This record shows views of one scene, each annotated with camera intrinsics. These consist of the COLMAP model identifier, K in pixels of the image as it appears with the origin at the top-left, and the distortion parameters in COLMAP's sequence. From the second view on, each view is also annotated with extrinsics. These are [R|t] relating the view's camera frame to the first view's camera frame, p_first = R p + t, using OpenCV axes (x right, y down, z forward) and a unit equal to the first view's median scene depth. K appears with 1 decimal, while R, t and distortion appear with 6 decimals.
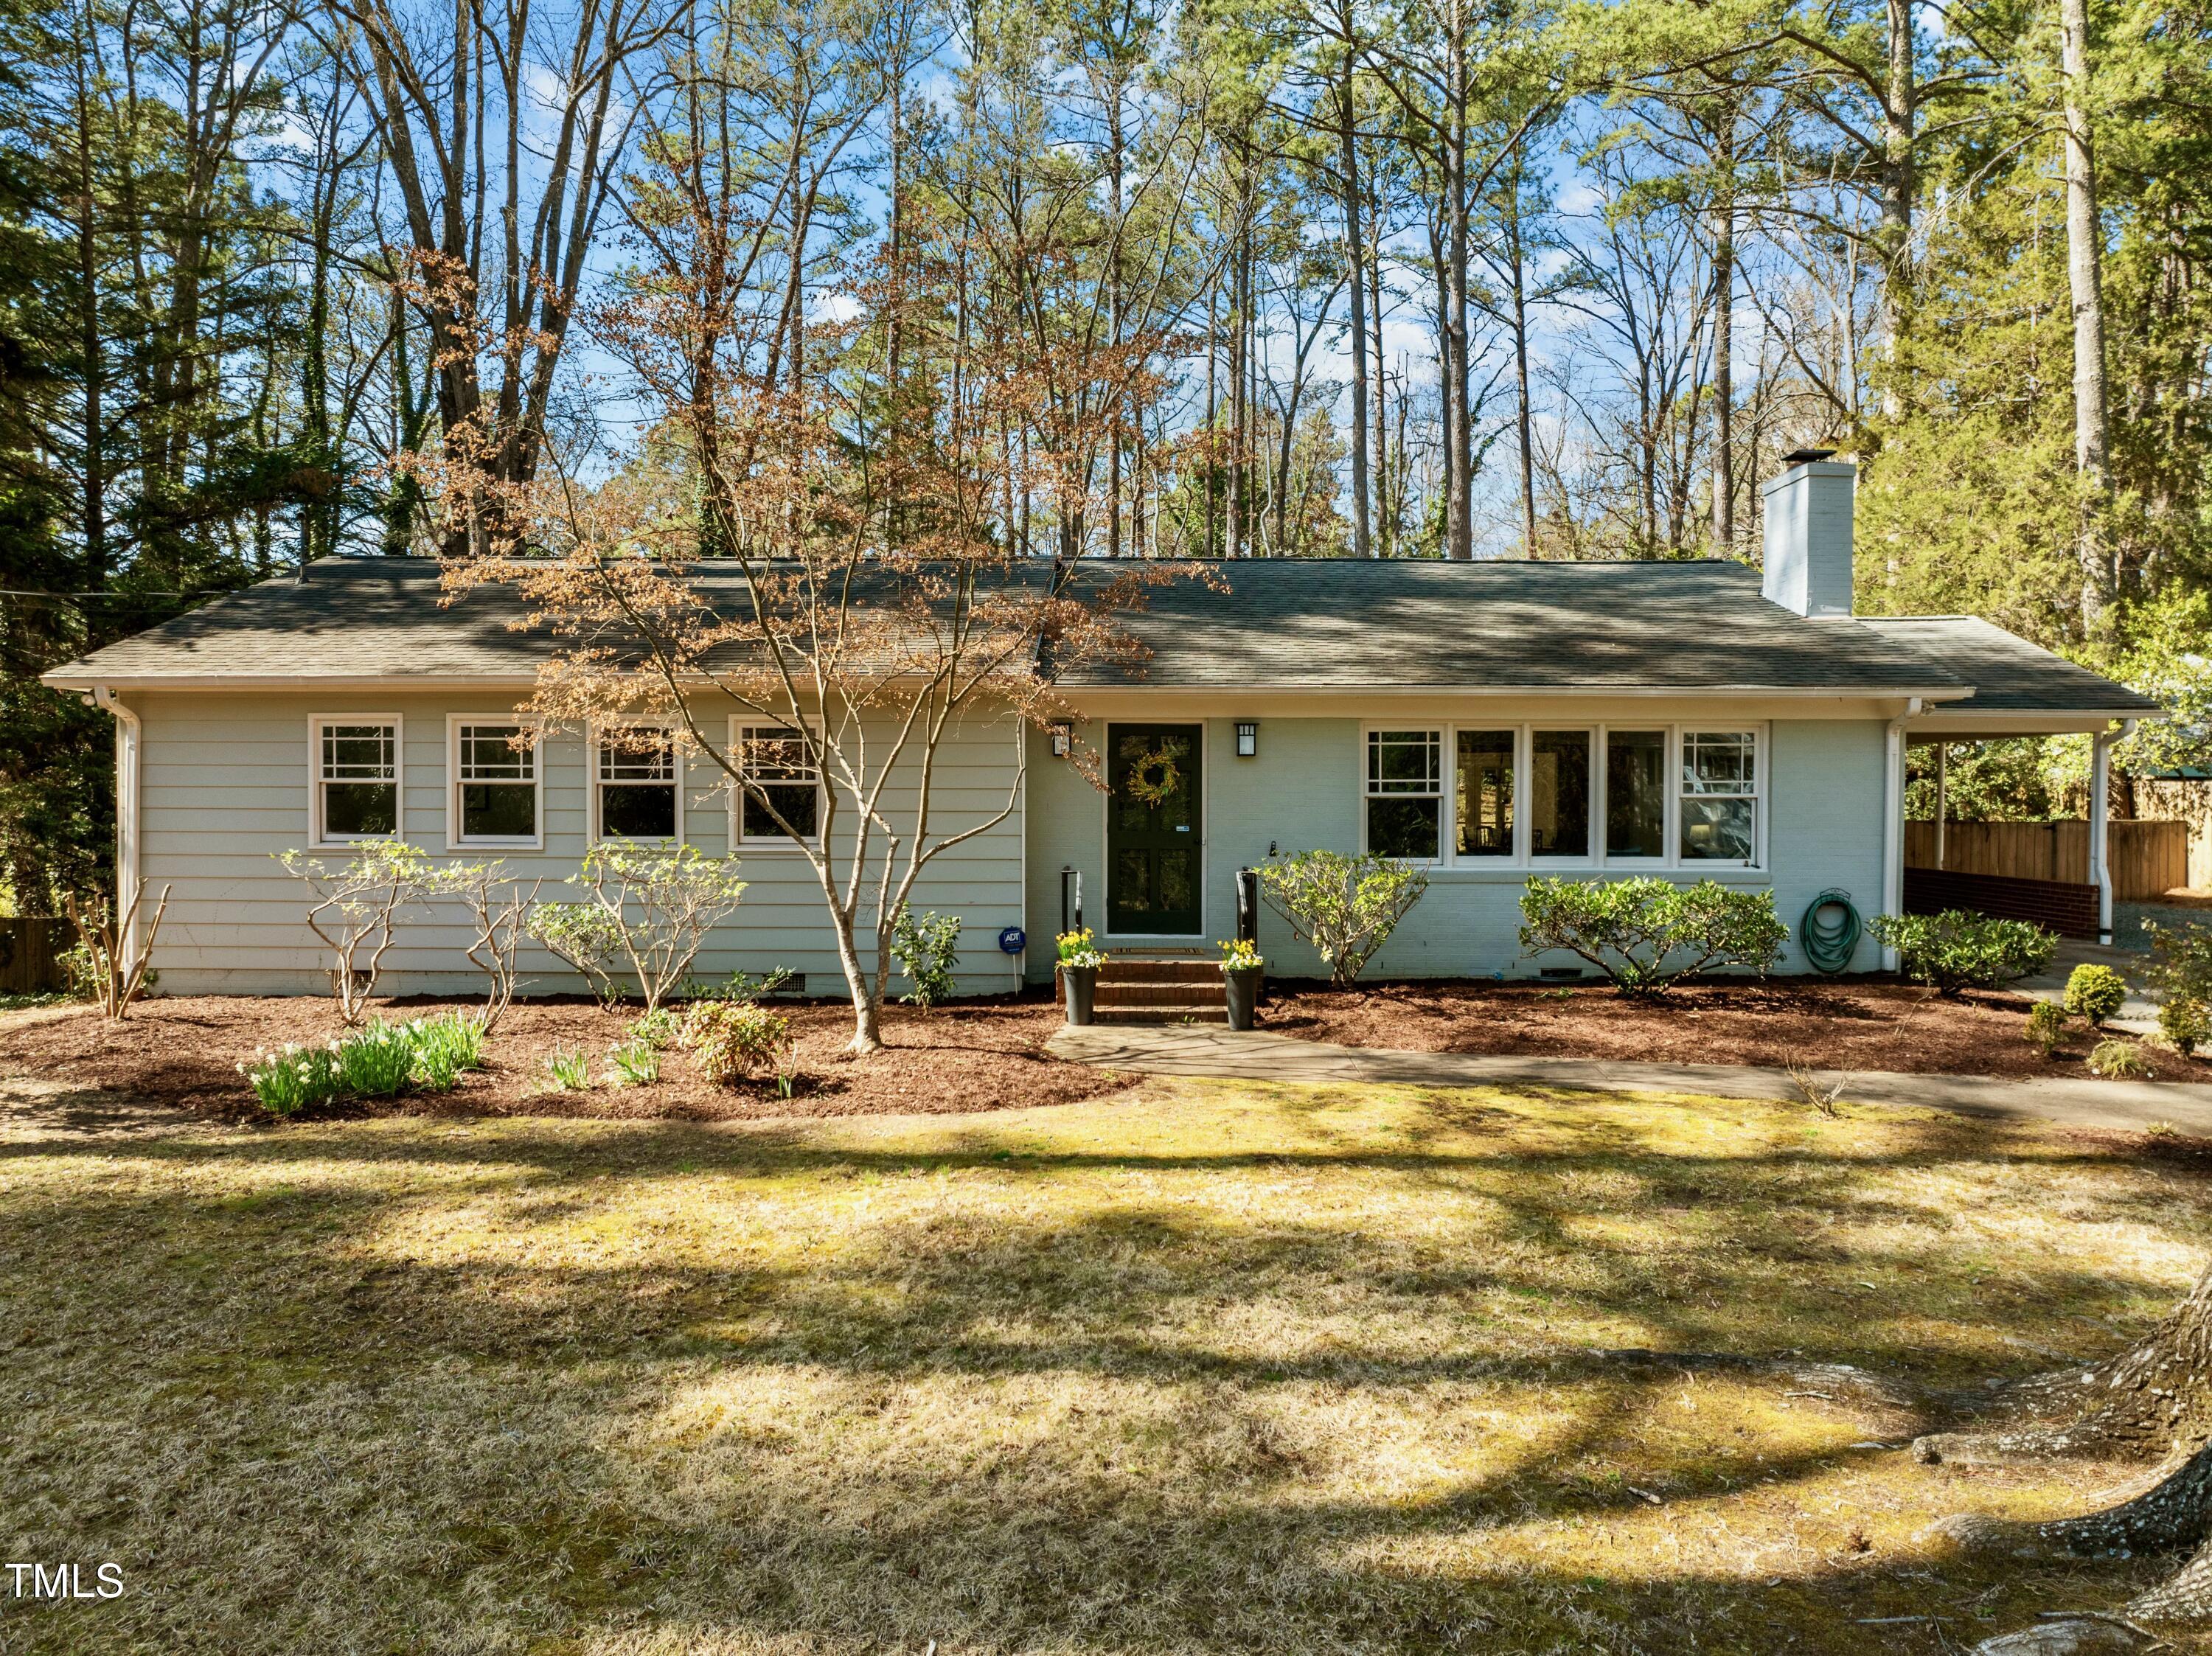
lens RADIAL K [[1563.9, 0, 1104.3], [0, 1563.9, 811.8], [0, 0, 1]] dist [-0.045385, 0.000542]
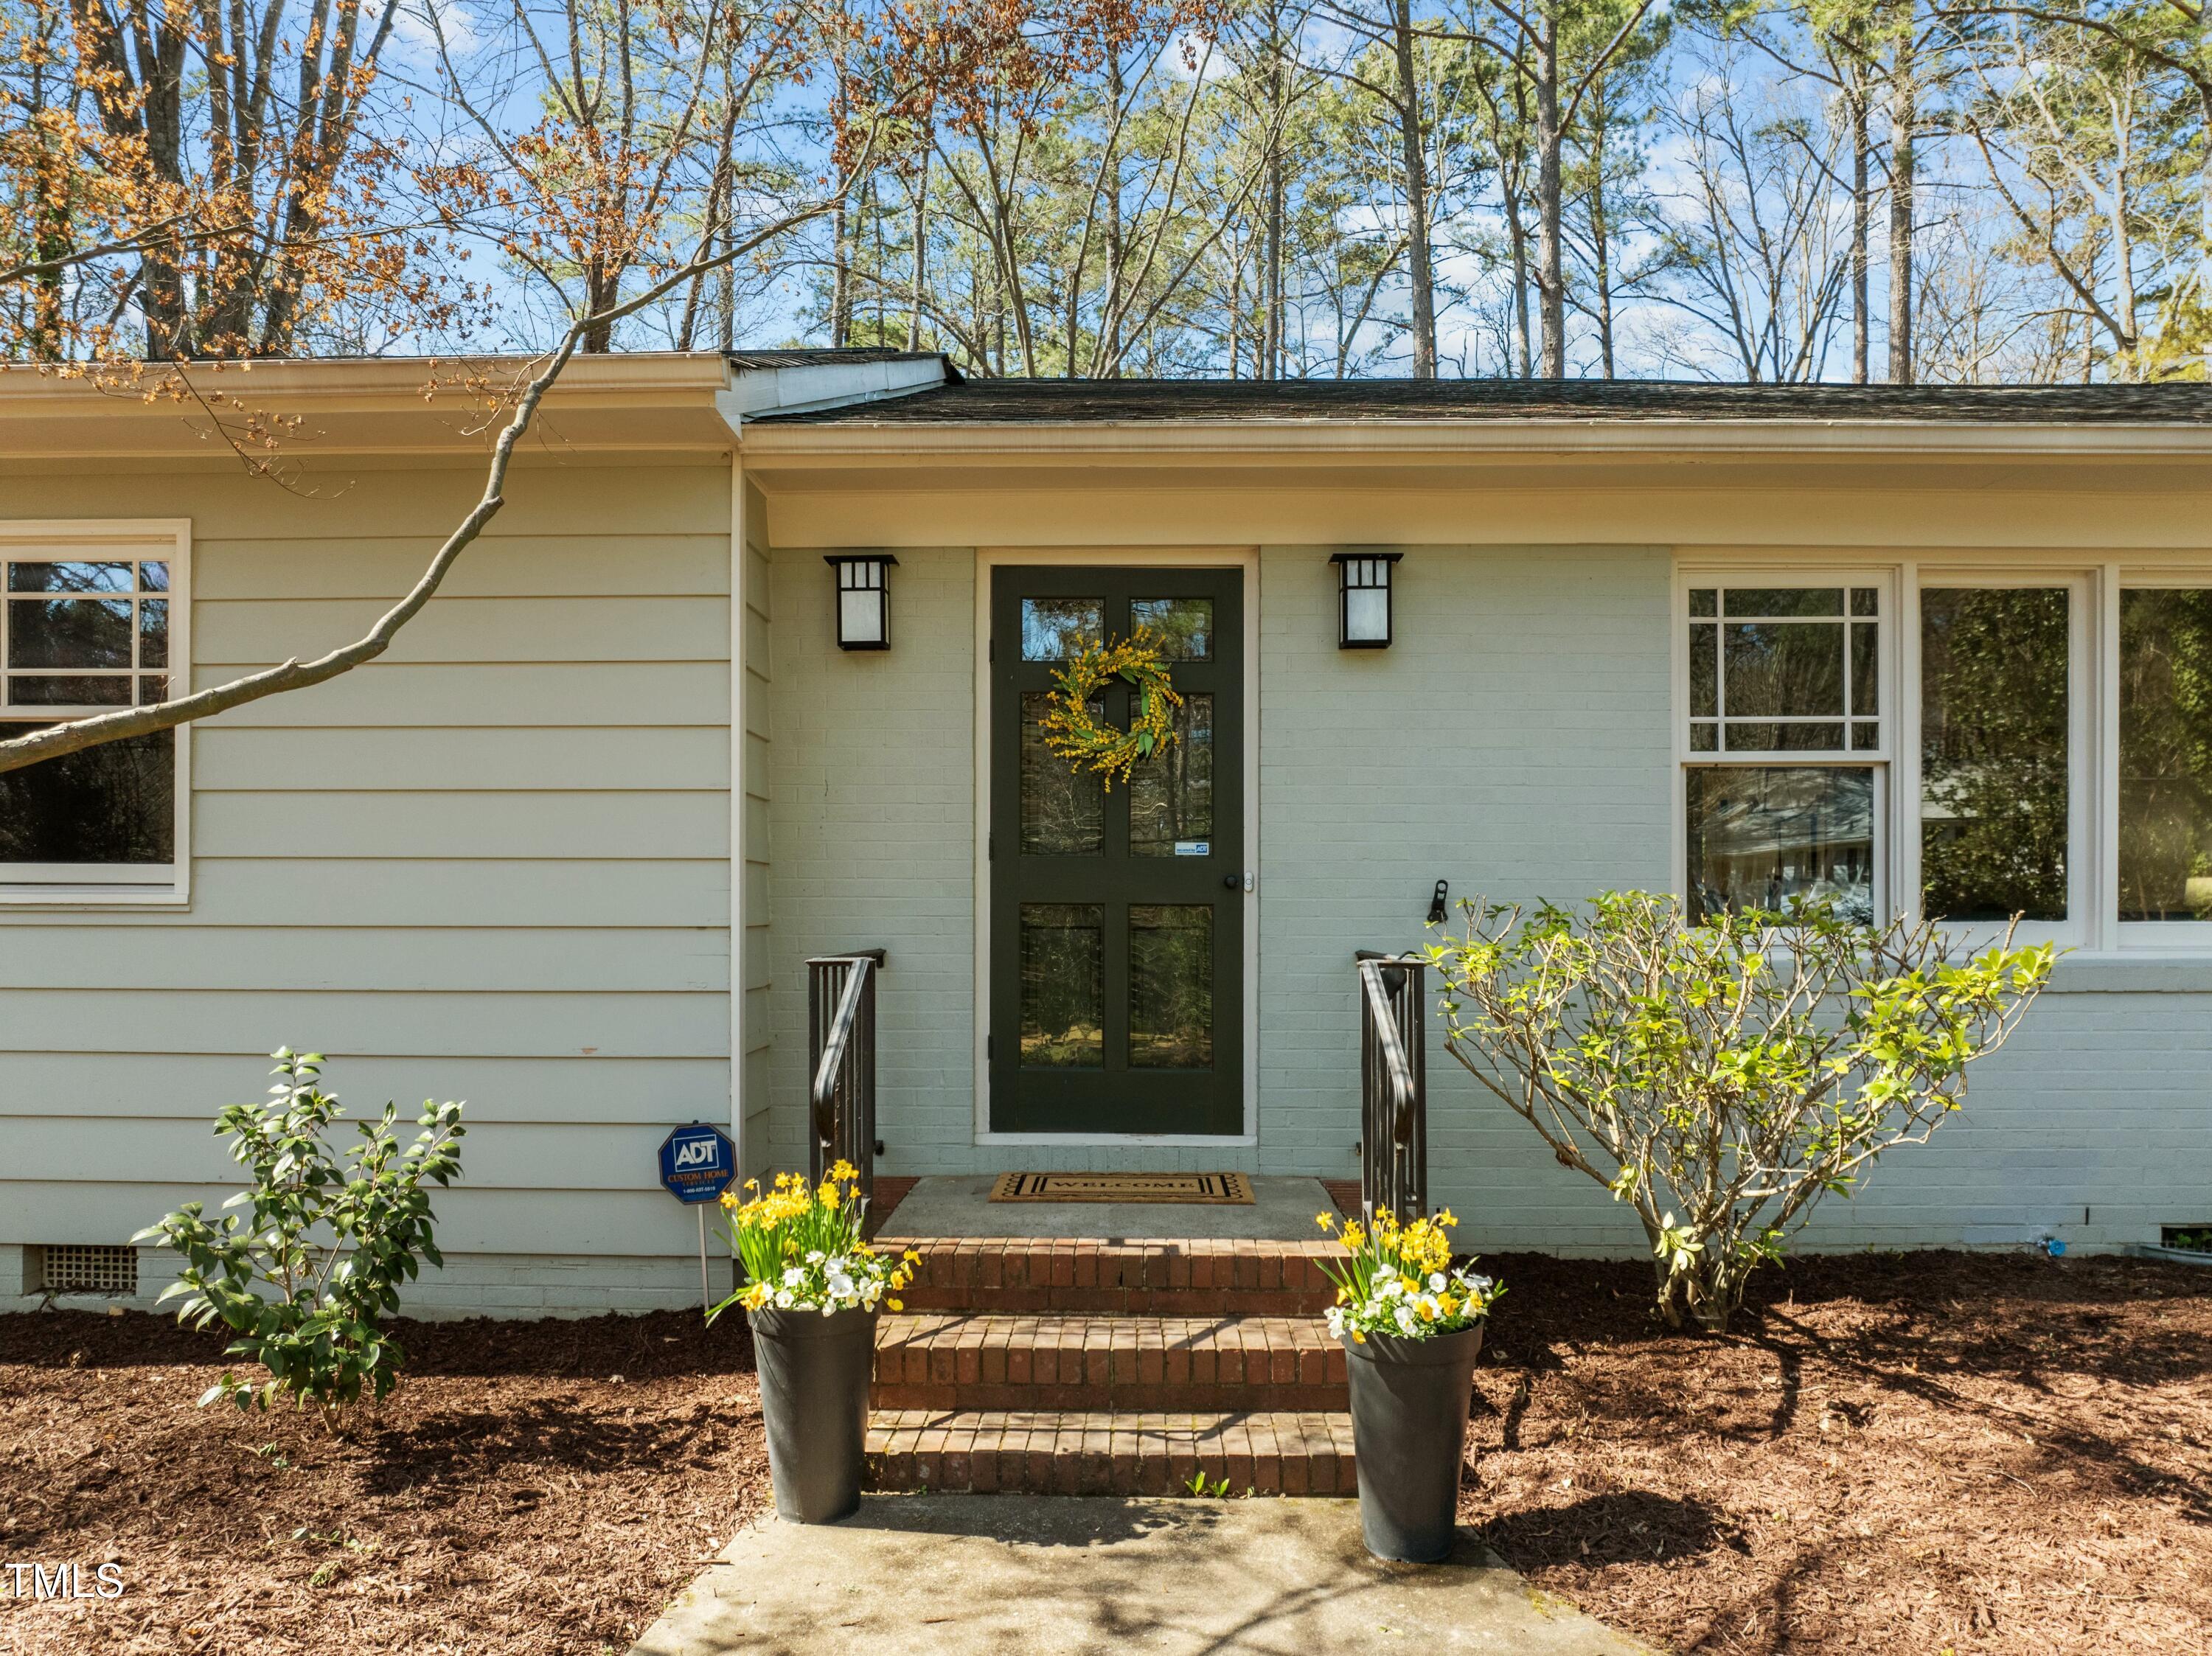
lens RADIAL K [[1606.0, 0, 1105.7], [0, 1606.0, 894.4], [0, 0, 1]] dist [-0.046728, 0.001863]
pose [[0.999948, -0.000966, -0.010132, 0.030616], [0.000829, 0.999908, -0.013573, 0.024645], [0.010144, 0.013564, 0.999857, 0.567670]]
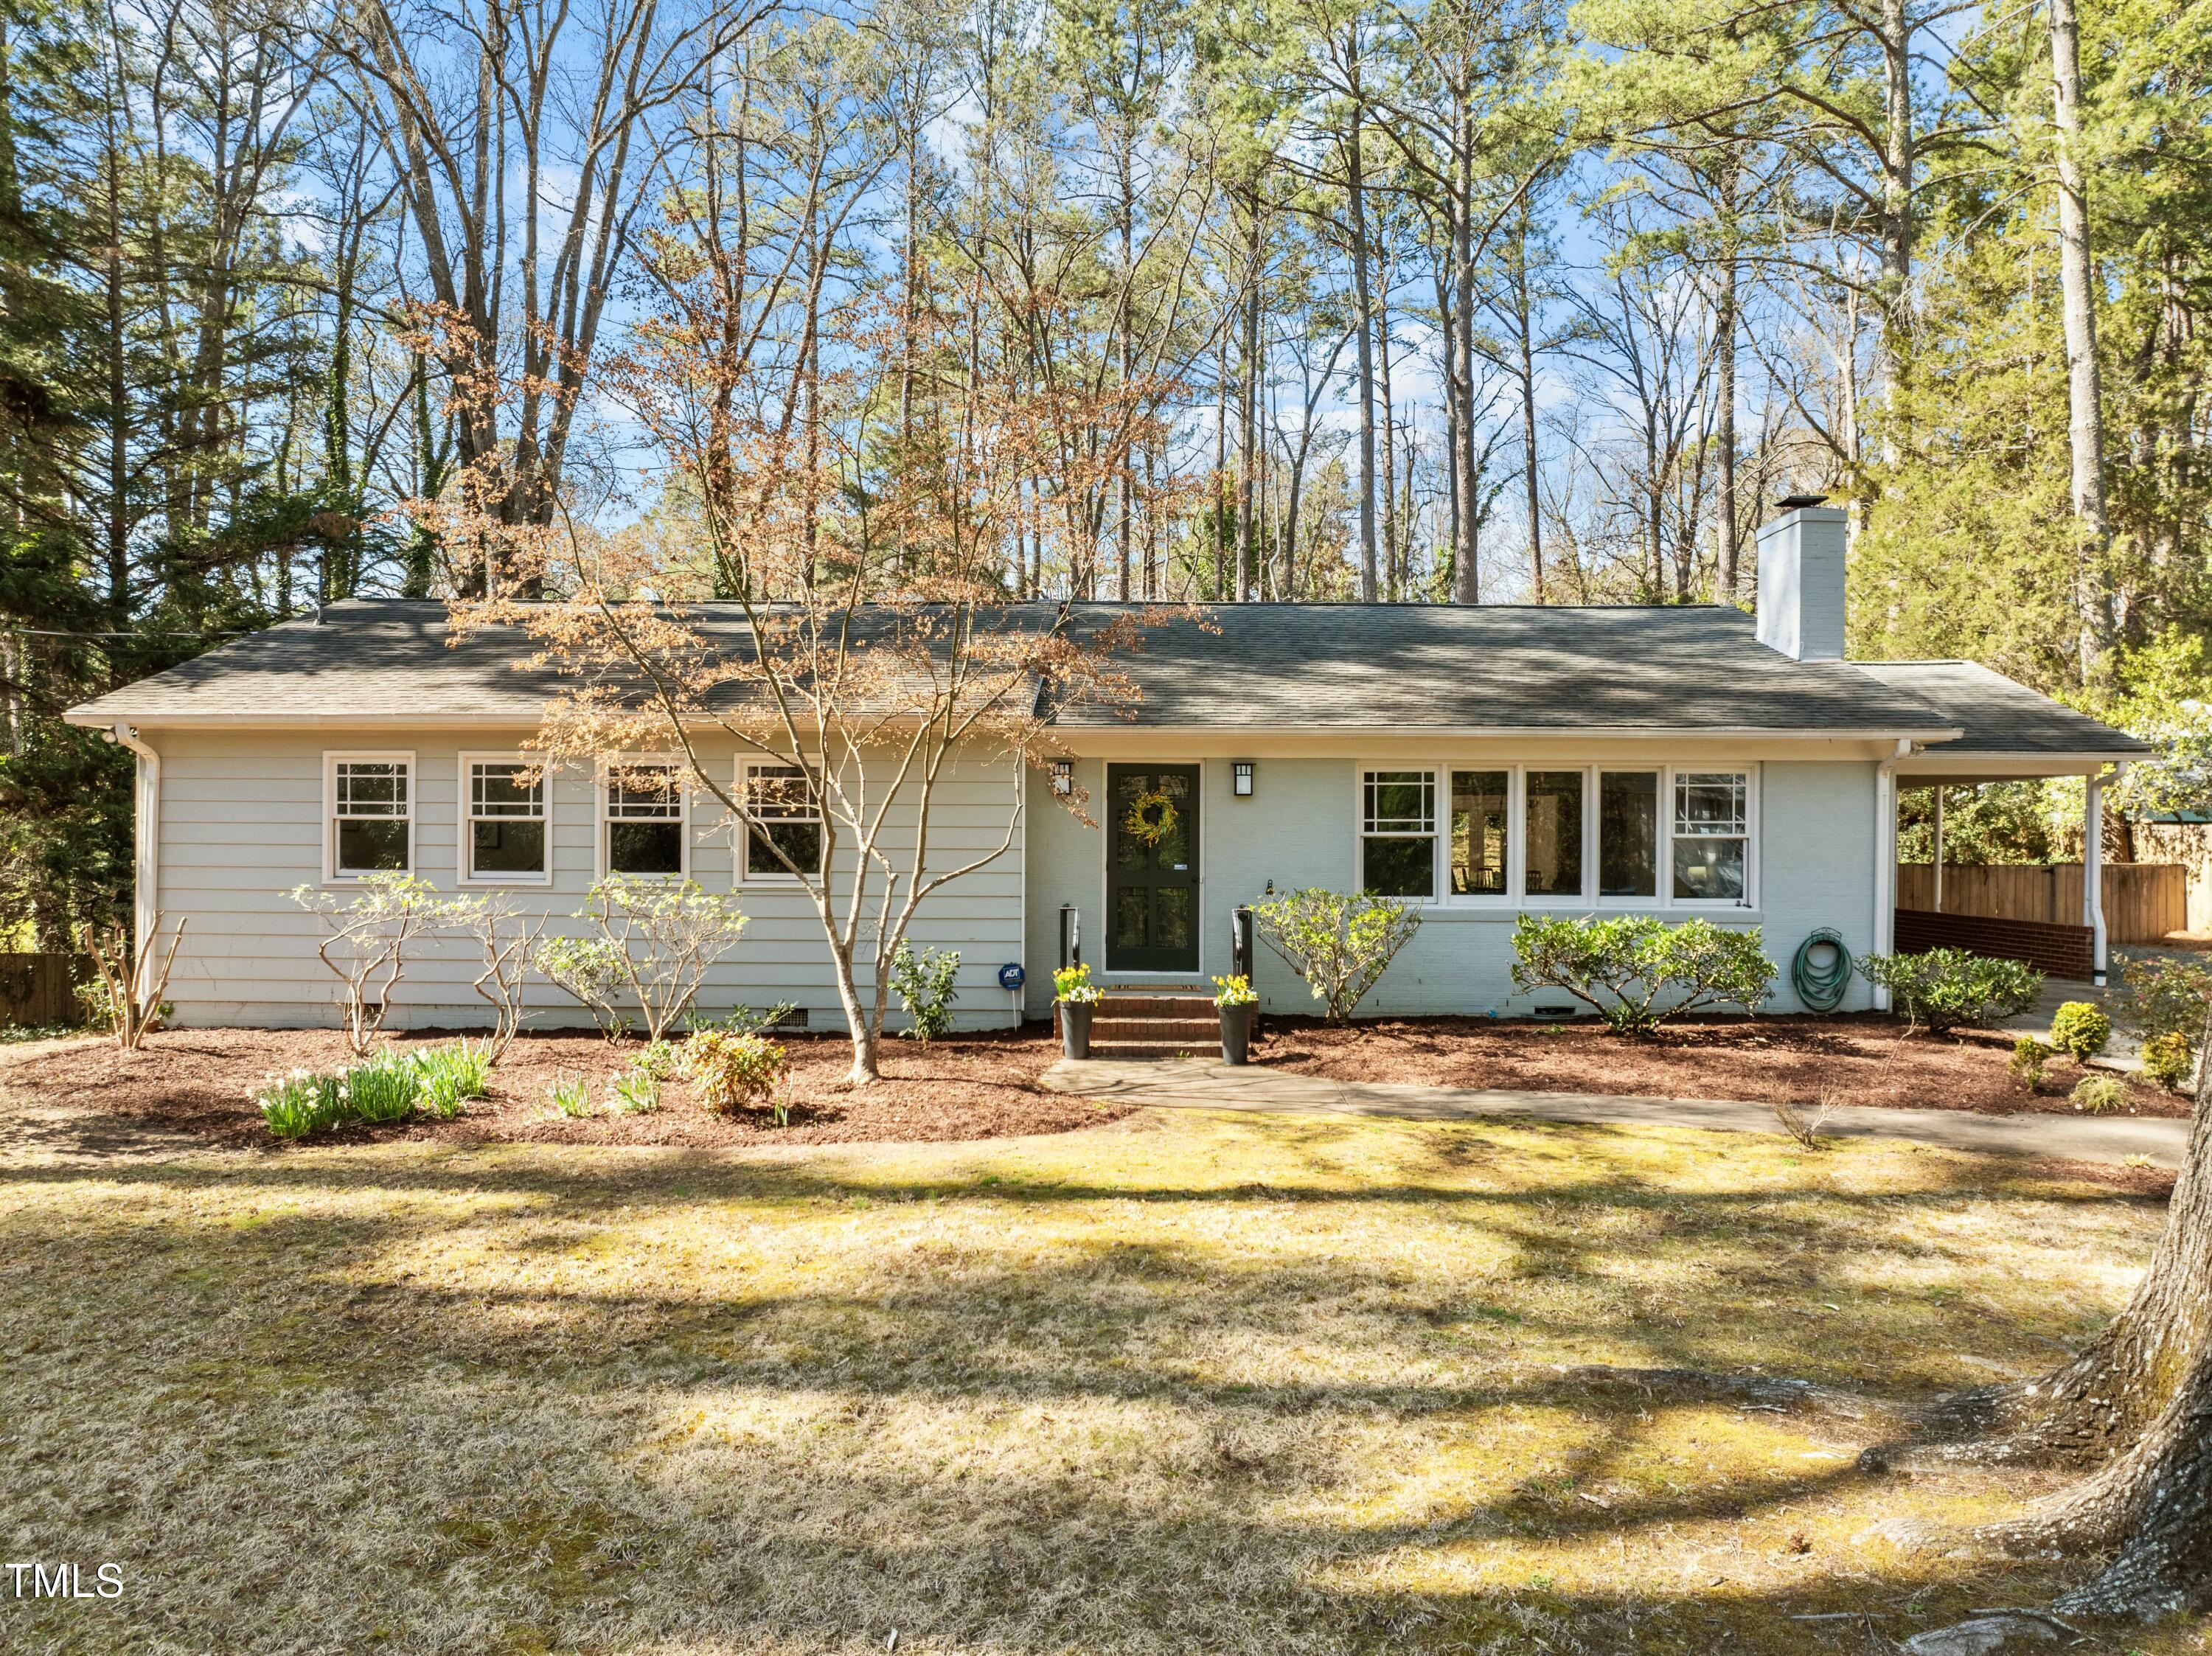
lens RADIAL K [[1557.1, 0, 1106.0], [0, 1557.1, 828.0], [0, 0, 1]] dist [-0.046278, 0.001304]
pose [[0.999964, 0.002559, -0.008037, 0.008909], [-0.002713, 0.999813, -0.019158, 0.004431], [0.007986, 0.019179, 0.999784, -0.009684]]
